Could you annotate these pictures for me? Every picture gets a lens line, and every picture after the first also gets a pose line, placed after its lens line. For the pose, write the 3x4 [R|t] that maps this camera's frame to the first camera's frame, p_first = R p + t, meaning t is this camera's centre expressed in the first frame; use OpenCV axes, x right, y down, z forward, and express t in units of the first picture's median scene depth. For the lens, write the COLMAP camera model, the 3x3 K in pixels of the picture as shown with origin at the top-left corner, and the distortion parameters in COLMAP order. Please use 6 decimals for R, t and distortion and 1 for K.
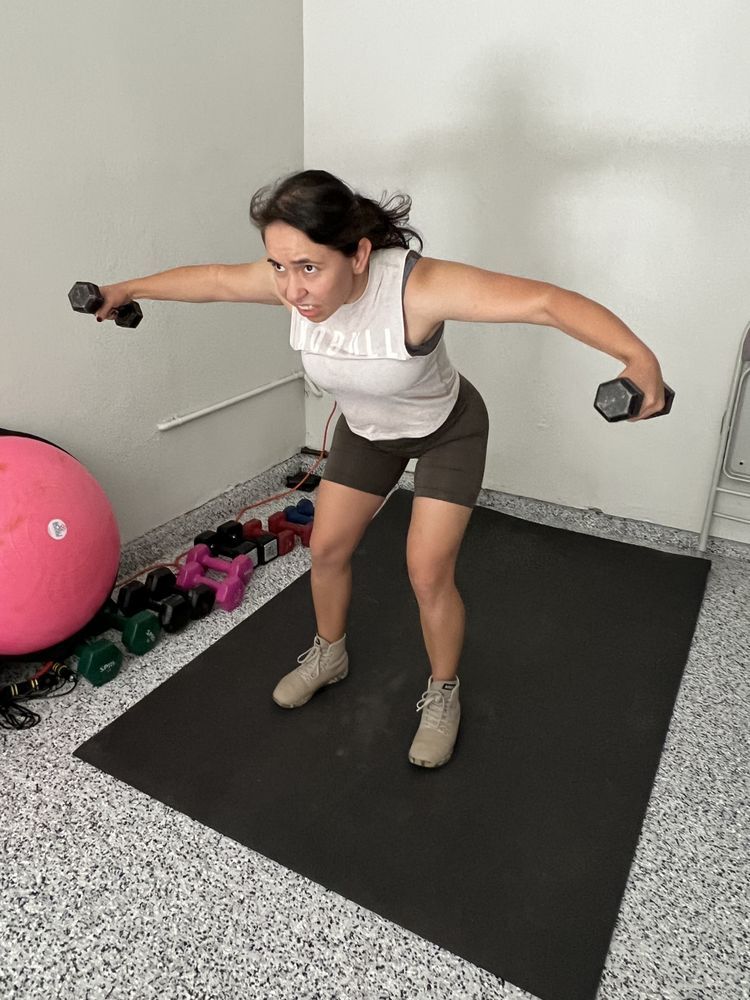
lens RADIAL K [[744.5, 0, 366.9], [0, 744.5, 493.2], [0, 0, 1]] dist [0.022557, -0.029873]
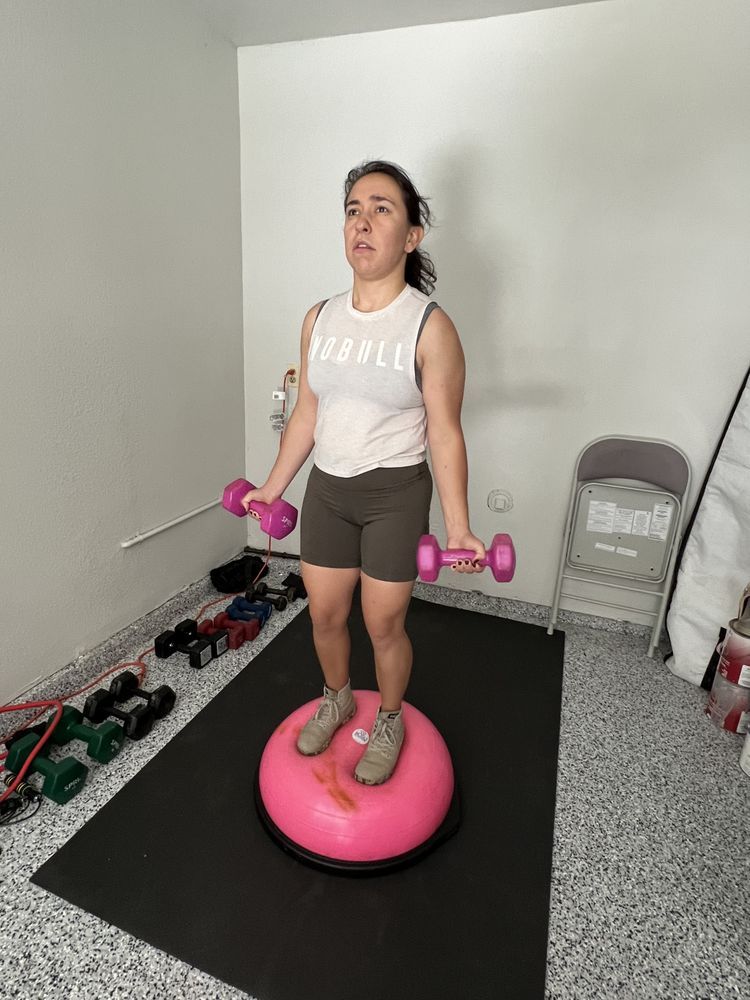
lens RADIAL K [[534.7, 0, 375.7], [0, 534.7, 509.2], [0, 0, 1]] dist [-0.001311, 0.001919]
pose [[0.984968, -0.023881, 0.171079, -0.047612], [0.036866, 0.996641, -0.073129, -0.106578], [-0.168758, 0.078337, 0.982540, 0.167594]]
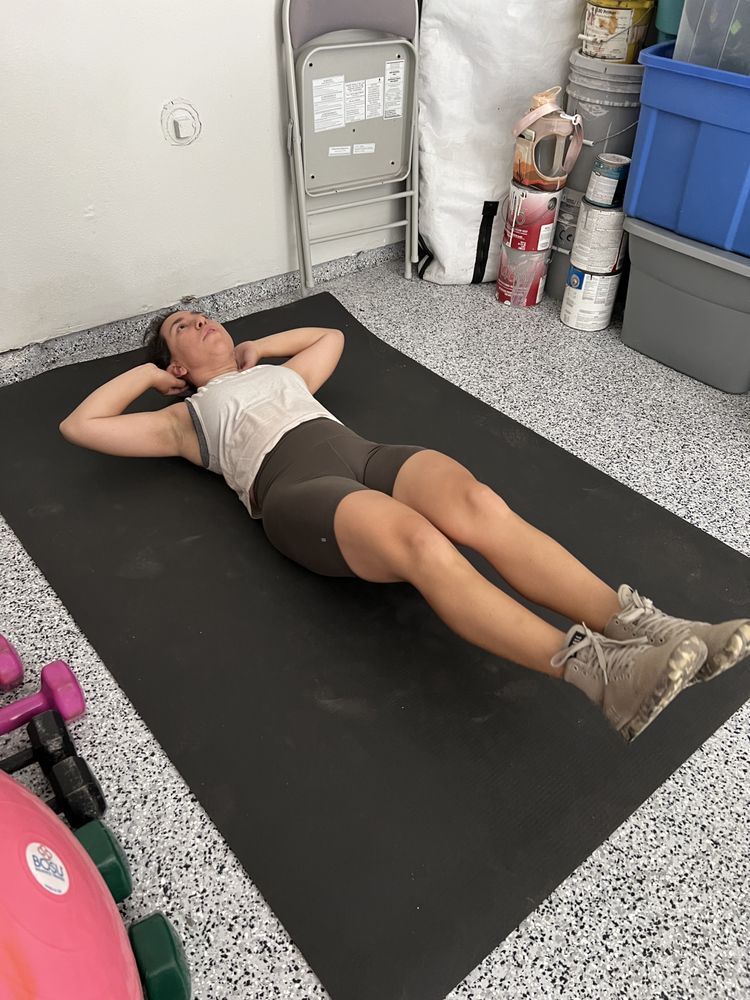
lens RADIAL K [[744.5, 0, 374.5], [0, 744.5, 494.7], [0, 0, 1]] dist [0.022557, -0.029873]
pose [[0.379948, -0.589073, 0.713185, -0.558467], [0.346669, 0.805492, 0.480629, -0.220302], [-0.857590, 0.064625, 0.510258, 0.754934]]
